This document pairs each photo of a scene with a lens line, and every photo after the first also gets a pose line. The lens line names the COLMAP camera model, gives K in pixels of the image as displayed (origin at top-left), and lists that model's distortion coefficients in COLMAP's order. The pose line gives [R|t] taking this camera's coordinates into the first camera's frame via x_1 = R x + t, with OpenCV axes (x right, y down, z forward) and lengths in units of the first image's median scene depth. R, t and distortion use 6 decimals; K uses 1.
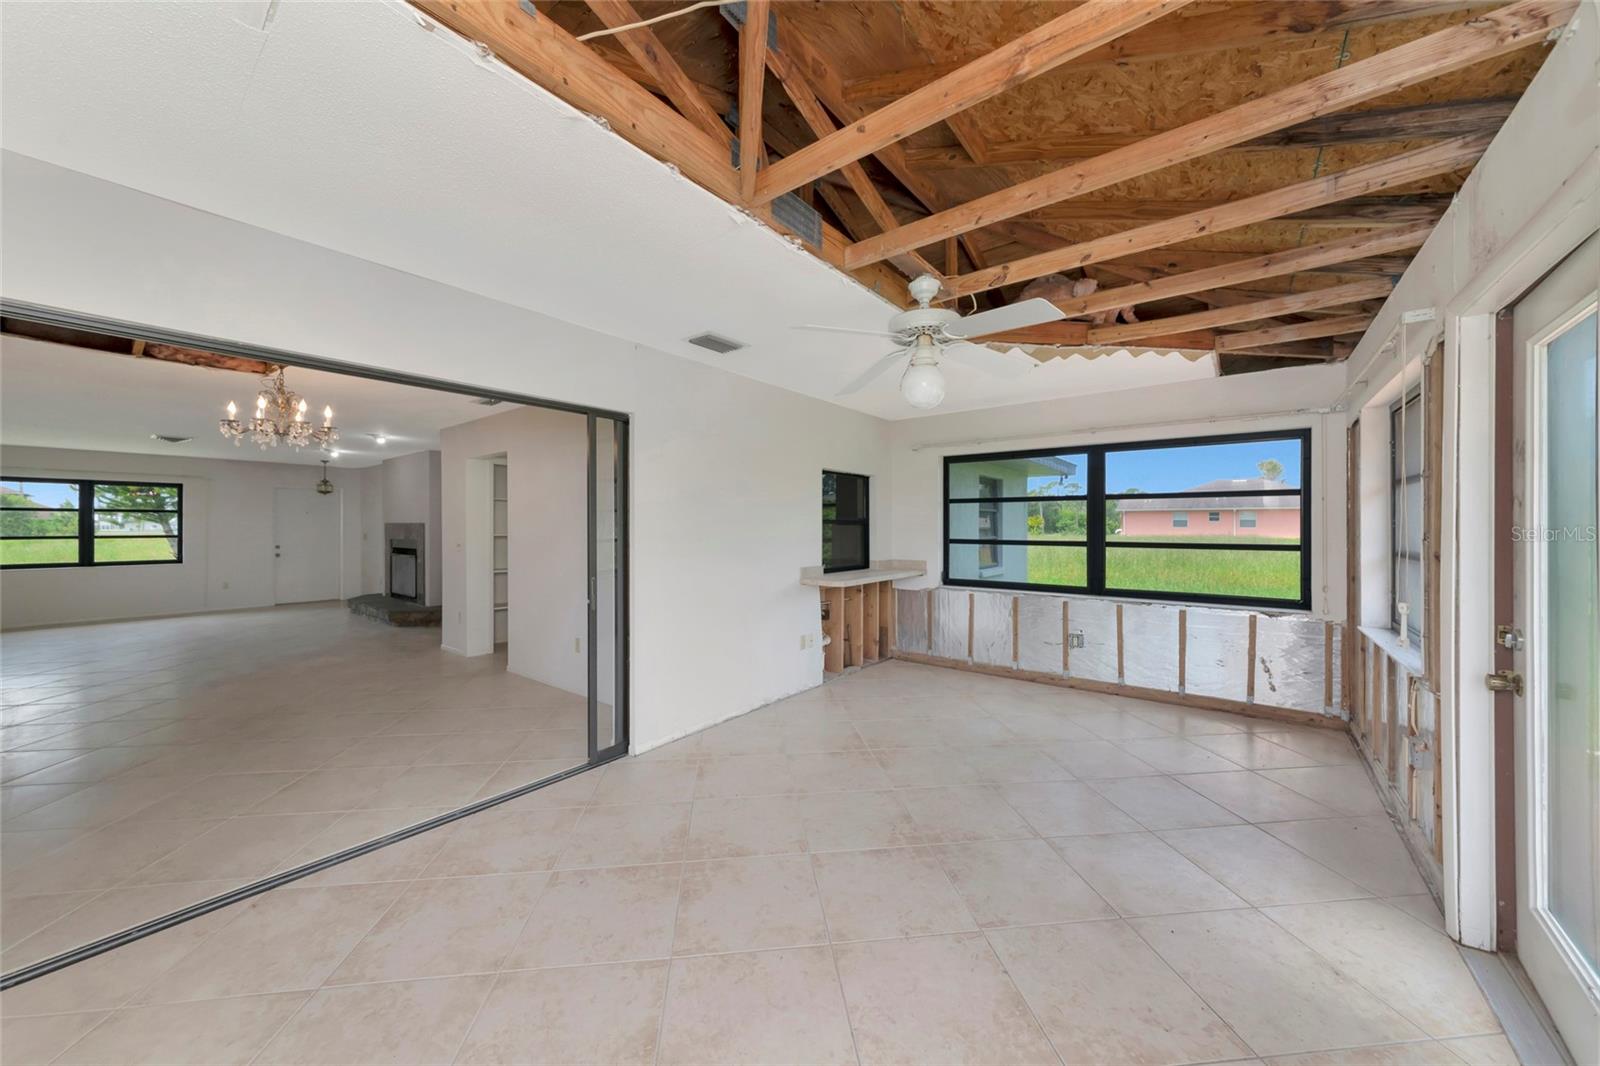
lens RADIAL K [[555.5, 0, 800.0], [0, 555.5, 533.0], [0, 0, 1]] dist [0.006768, 0.000305]
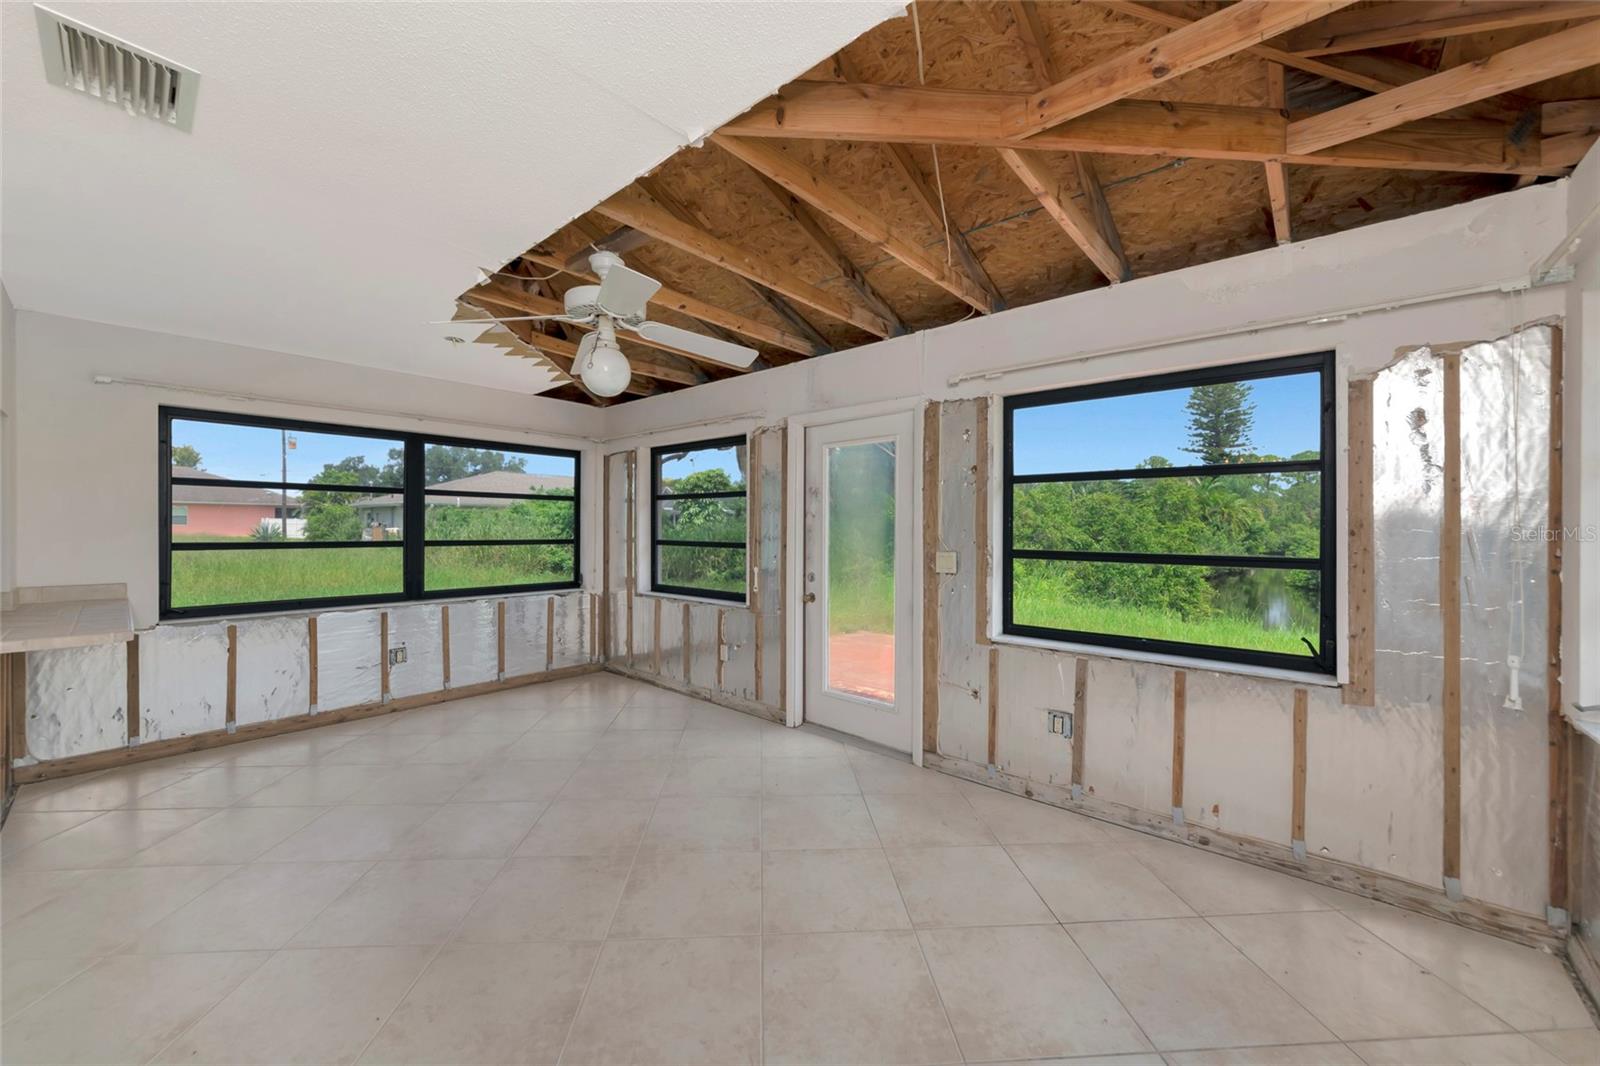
lens RADIAL K [[585.4, 0, 798.9], [0, 585.4, 525.7], [0, 0, 1]] dist [0.001055, -0.000018]
pose [[0.078924, 0.001879, 0.996879, -0.366542], [0.007343, 0.999970, -0.002466, -0.001623], [-0.996854, 0.007515, 0.078908, 0.308405]]
